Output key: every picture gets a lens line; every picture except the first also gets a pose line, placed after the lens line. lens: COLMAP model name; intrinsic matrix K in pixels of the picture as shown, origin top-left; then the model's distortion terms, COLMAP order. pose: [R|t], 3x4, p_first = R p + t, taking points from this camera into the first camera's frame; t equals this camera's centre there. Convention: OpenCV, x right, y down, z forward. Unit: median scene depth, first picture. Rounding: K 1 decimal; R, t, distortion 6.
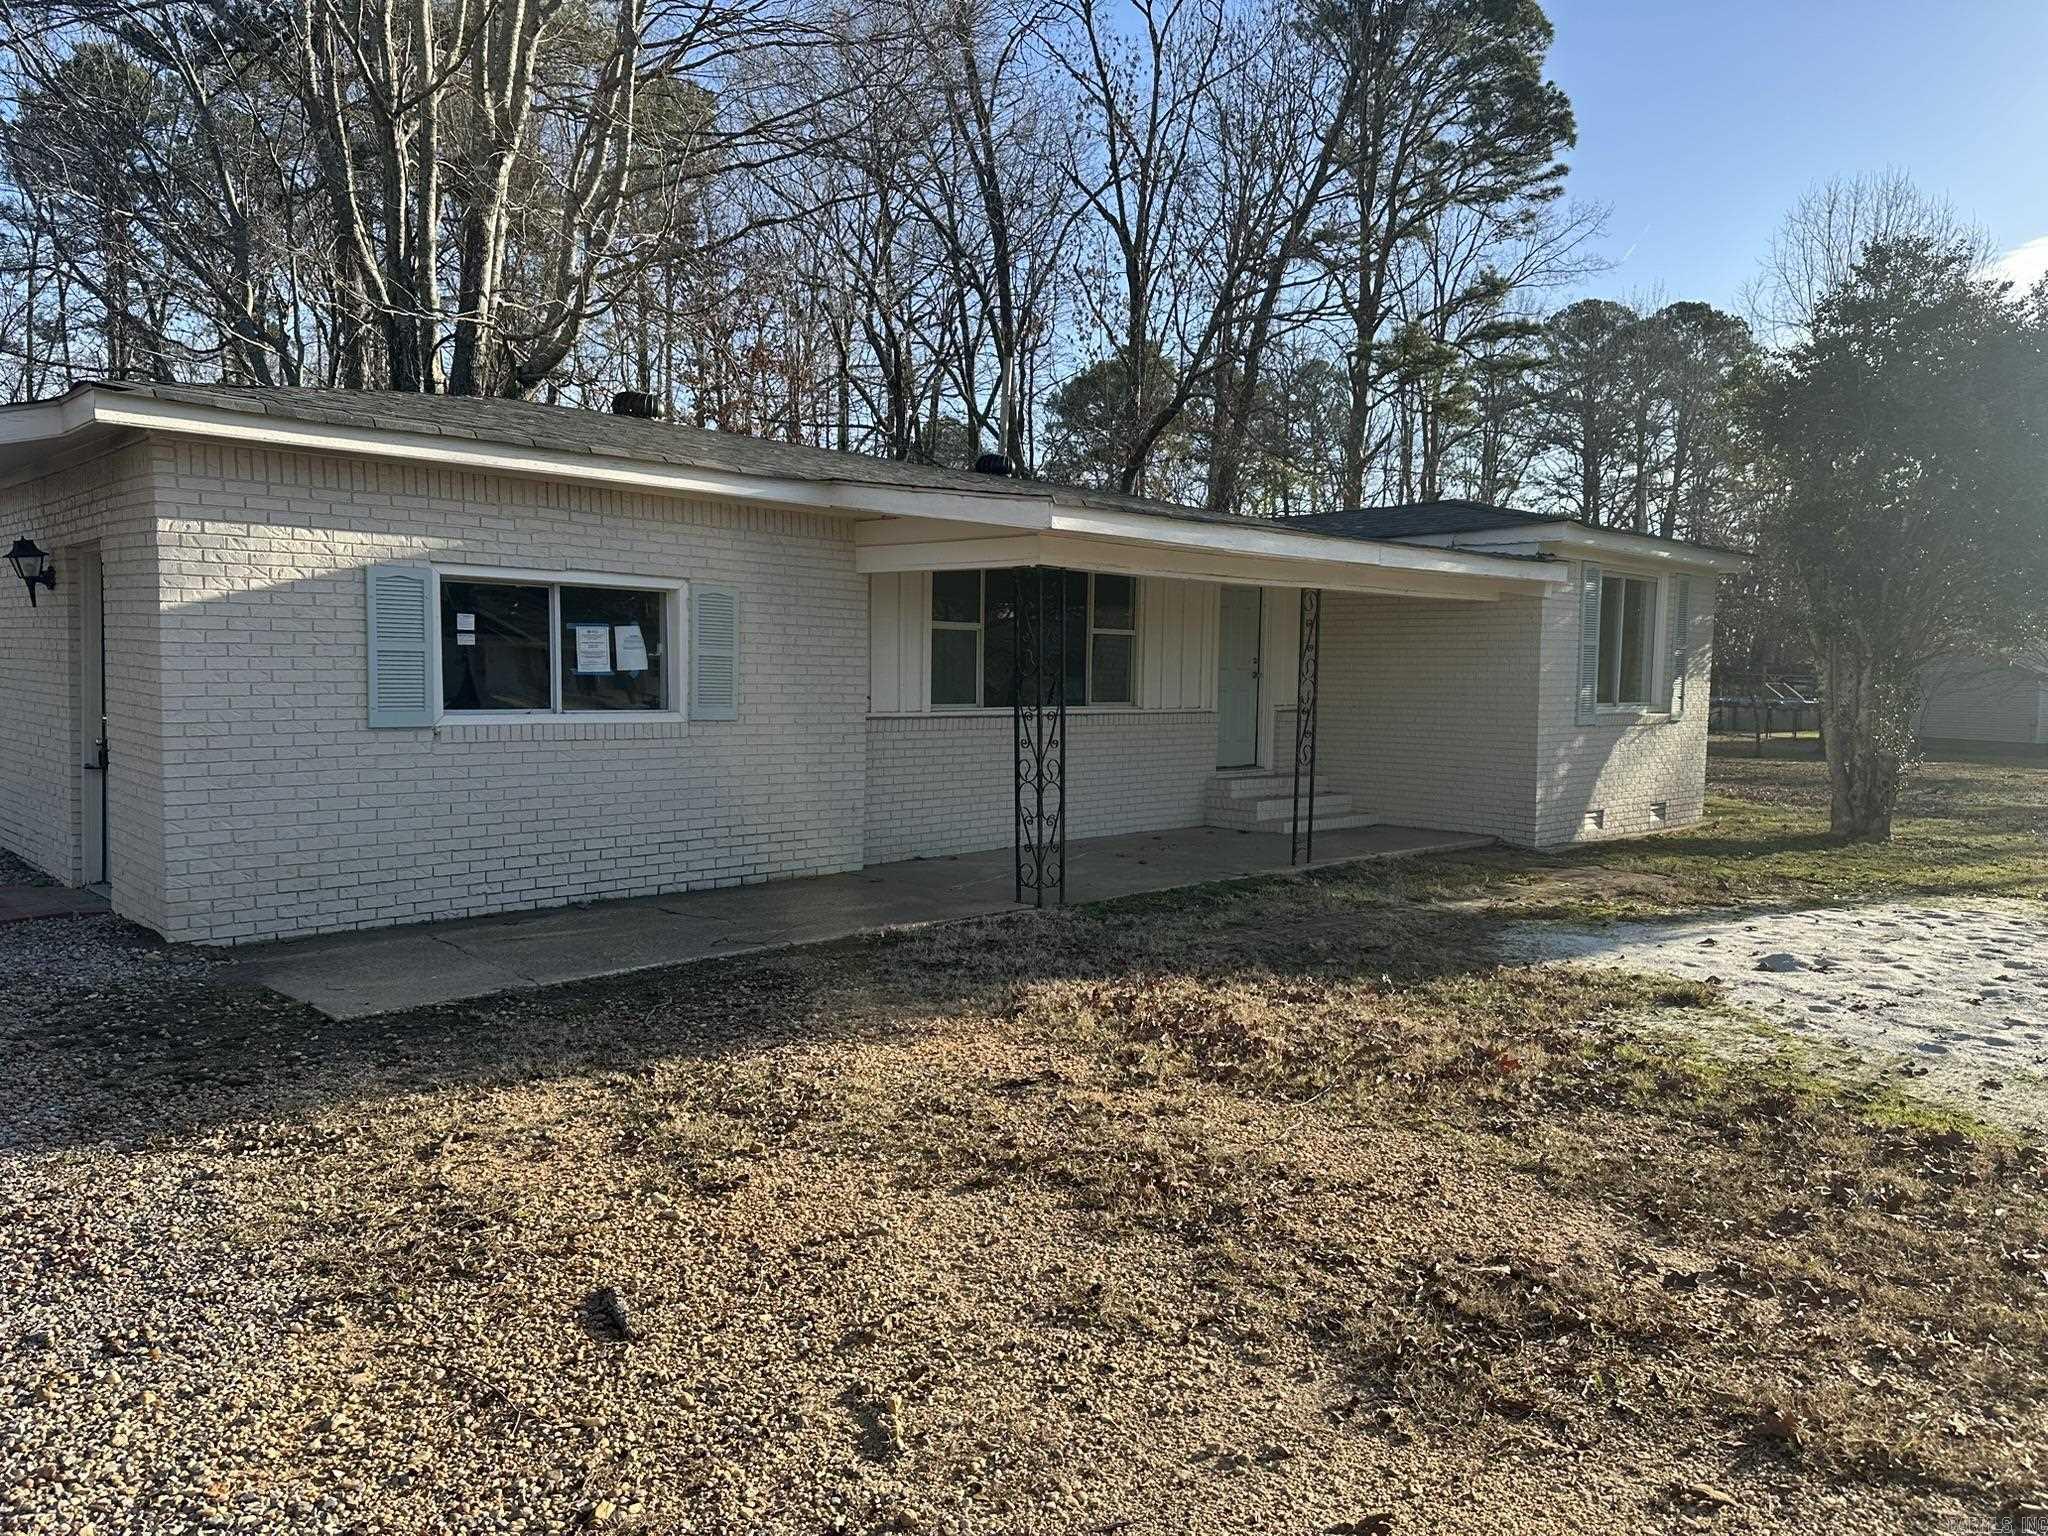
lens RADIAL K [[1418.3, 0, 1017.6], [0, 1418.3, 785.3], [0, 0, 1]] dist [0.059200, -0.078302]
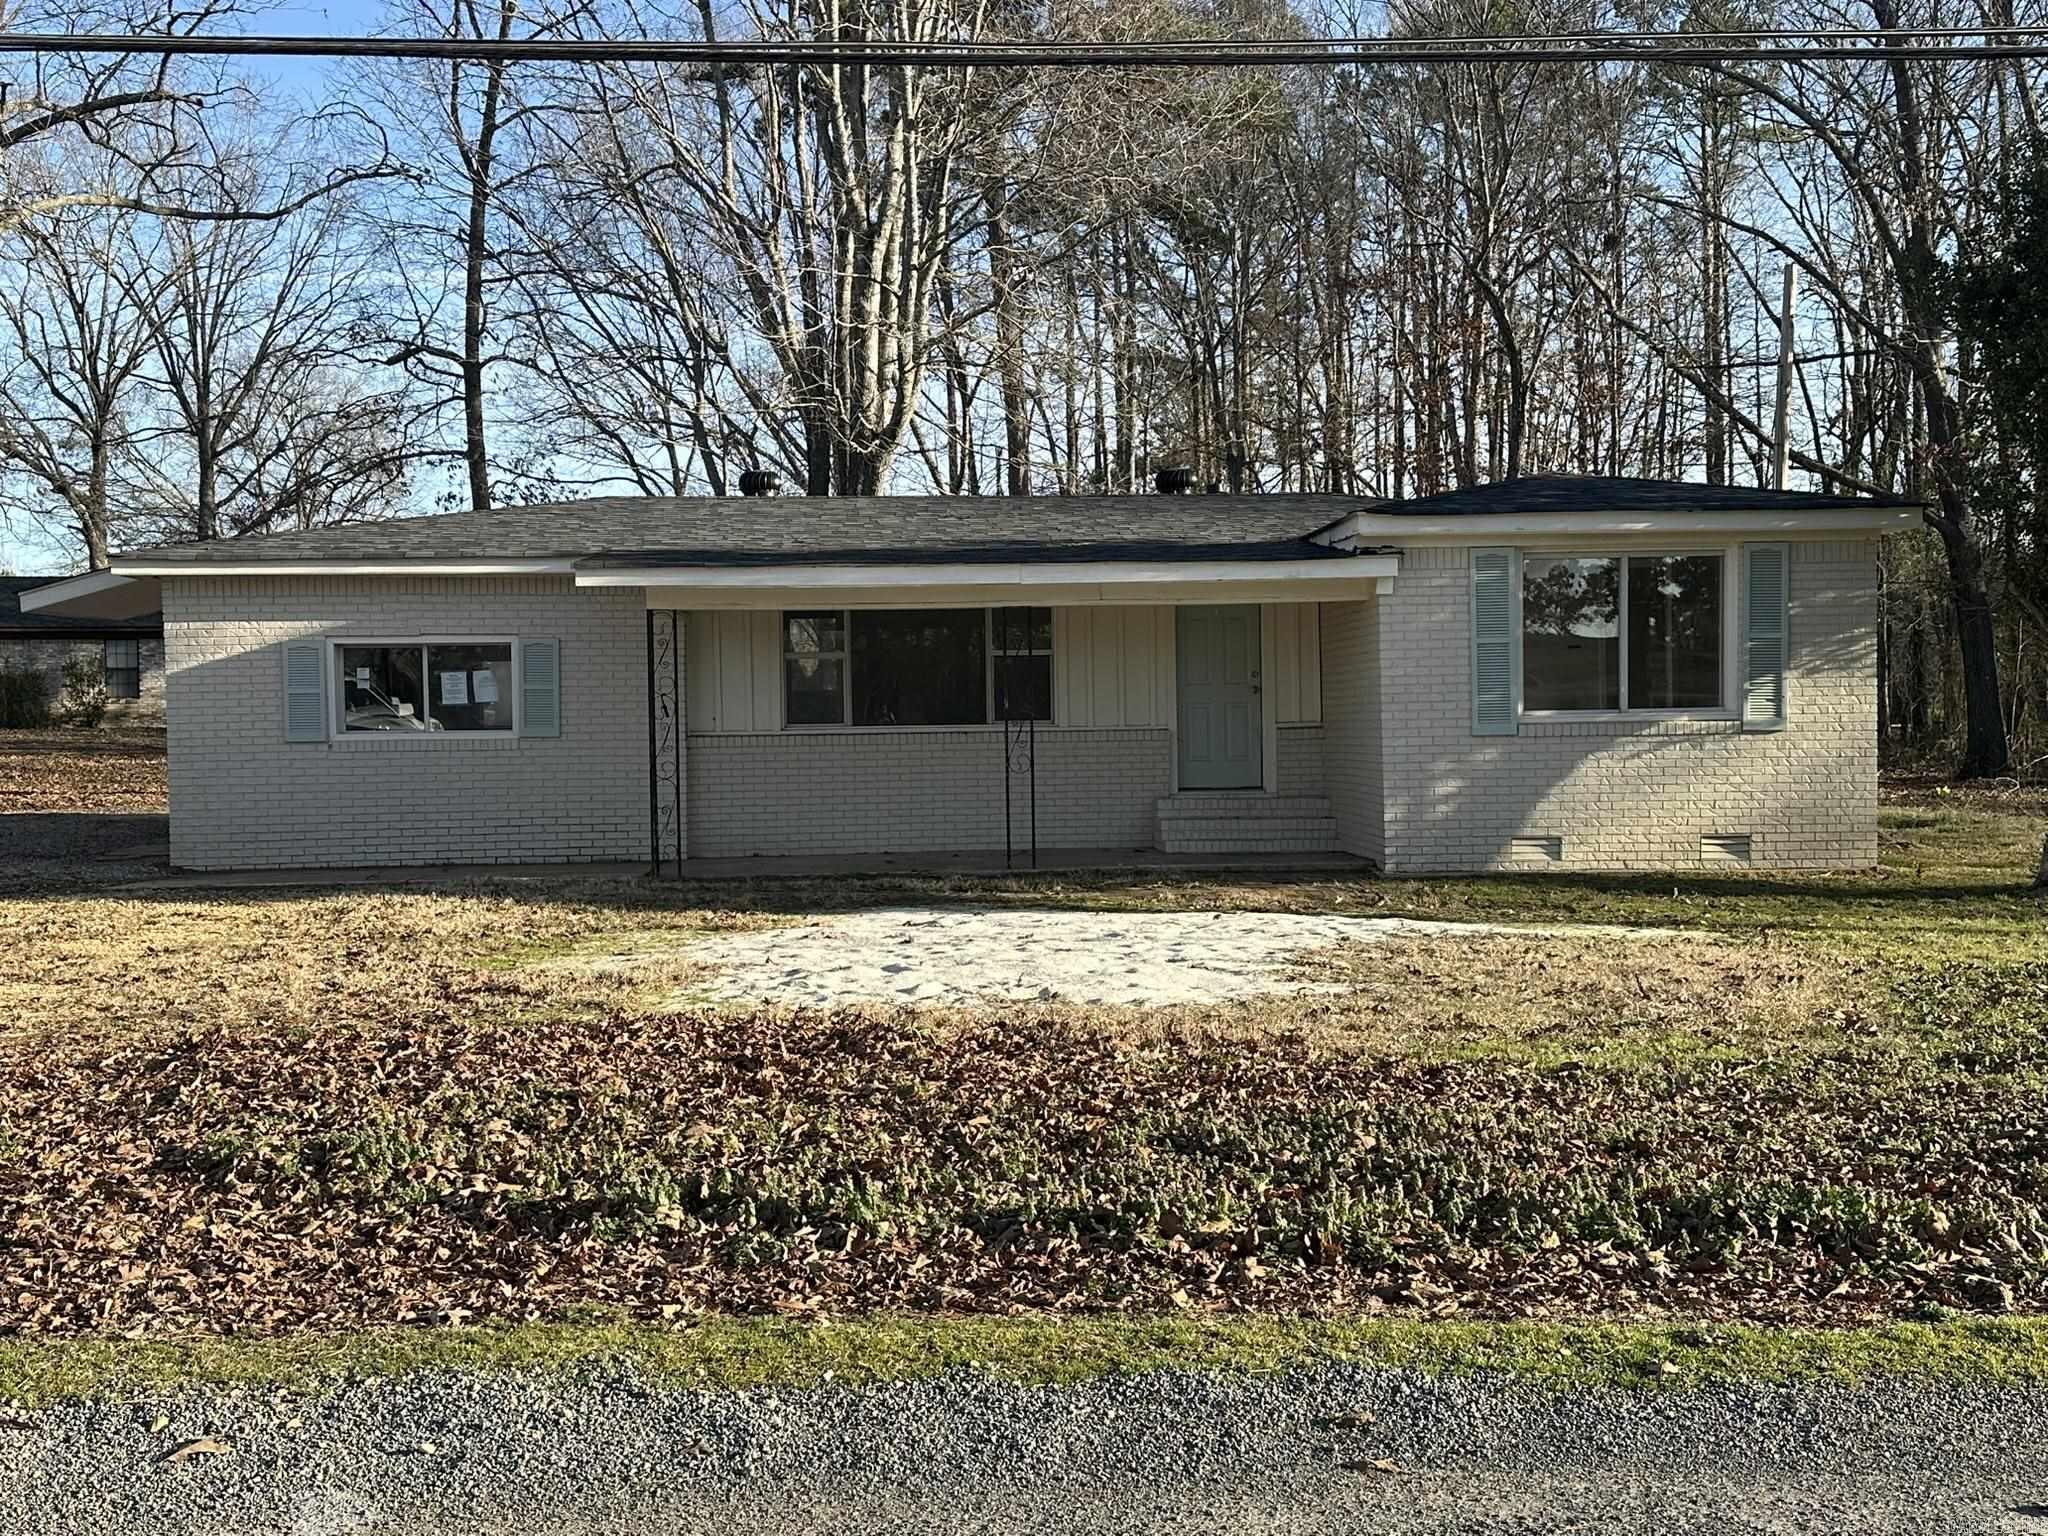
lens RADIAL K [[2177.7, 0, 1024.0], [0, 2177.7, 768.0], [0, 0, 1]] dist [0.000538, 0.004065]
pose [[0.748858, -0.015778, -0.662542, 1.704061], [-0.029879, 0.997896, -0.057535, 0.100083], [0.662056, 0.062882, 0.746812, -0.254888]]
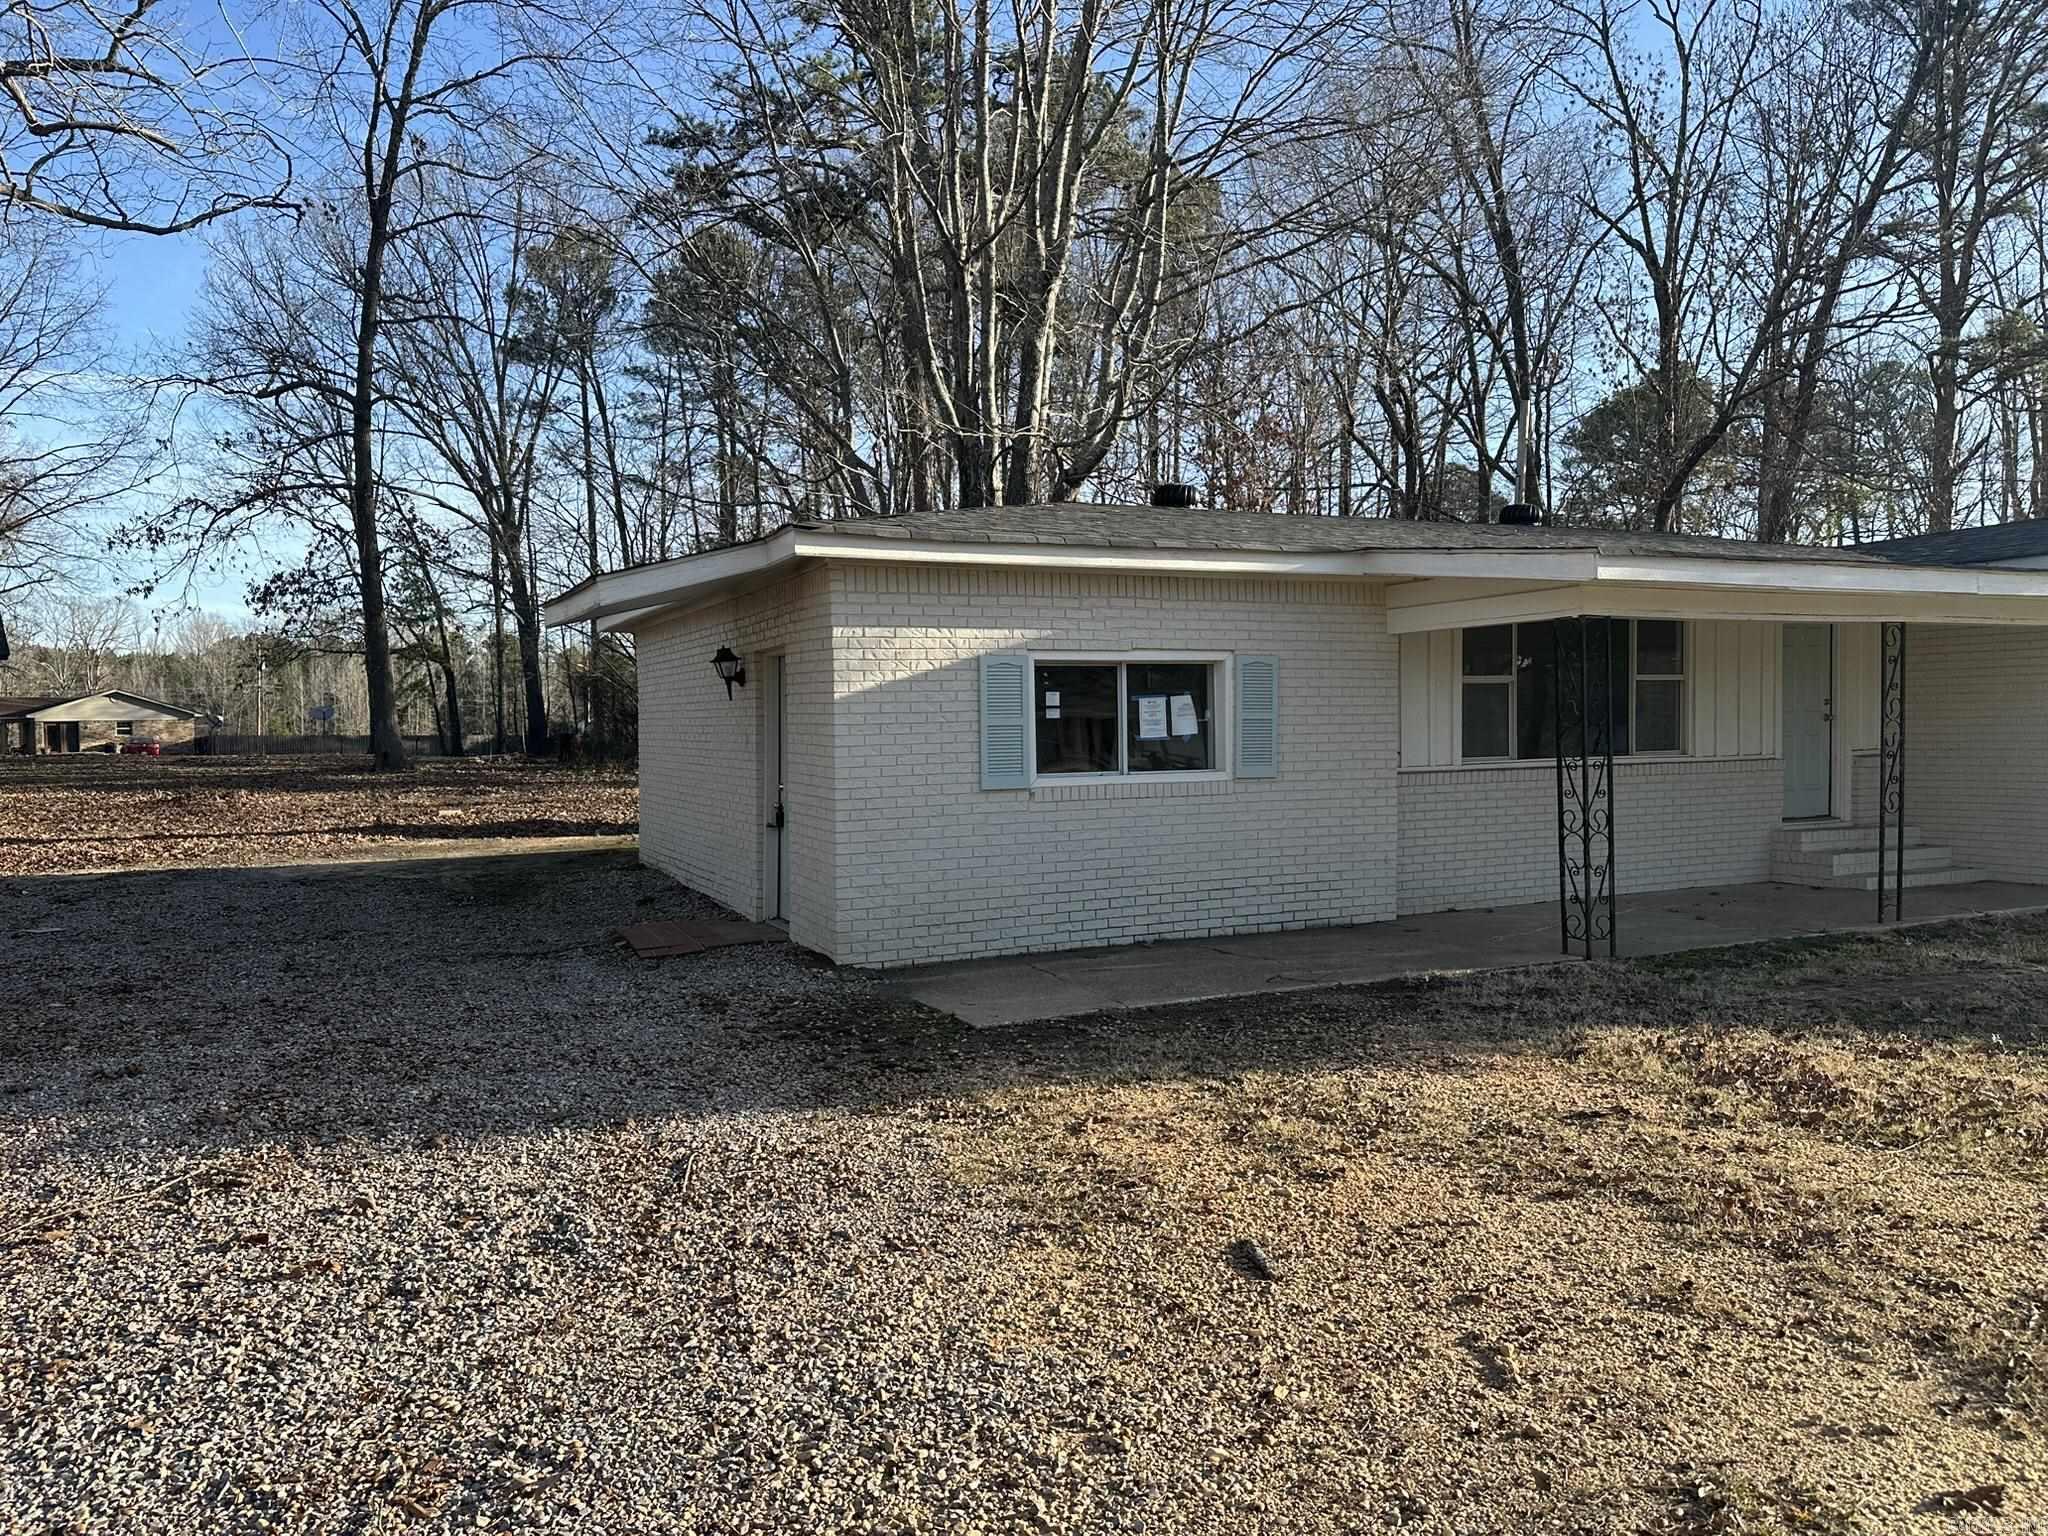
lens RADIAL K [[1418.3, 0, 1017.6], [0, 1418.3, 785.3], [0, 0, 1]] dist [0.059200, -0.078302]
pose [[0.940393, -0.018465, -0.339589, -0.021348], [0.004448, 0.999107, -0.042009, 0.005809], [0.340061, 0.037995, 0.939635, -0.099483]]
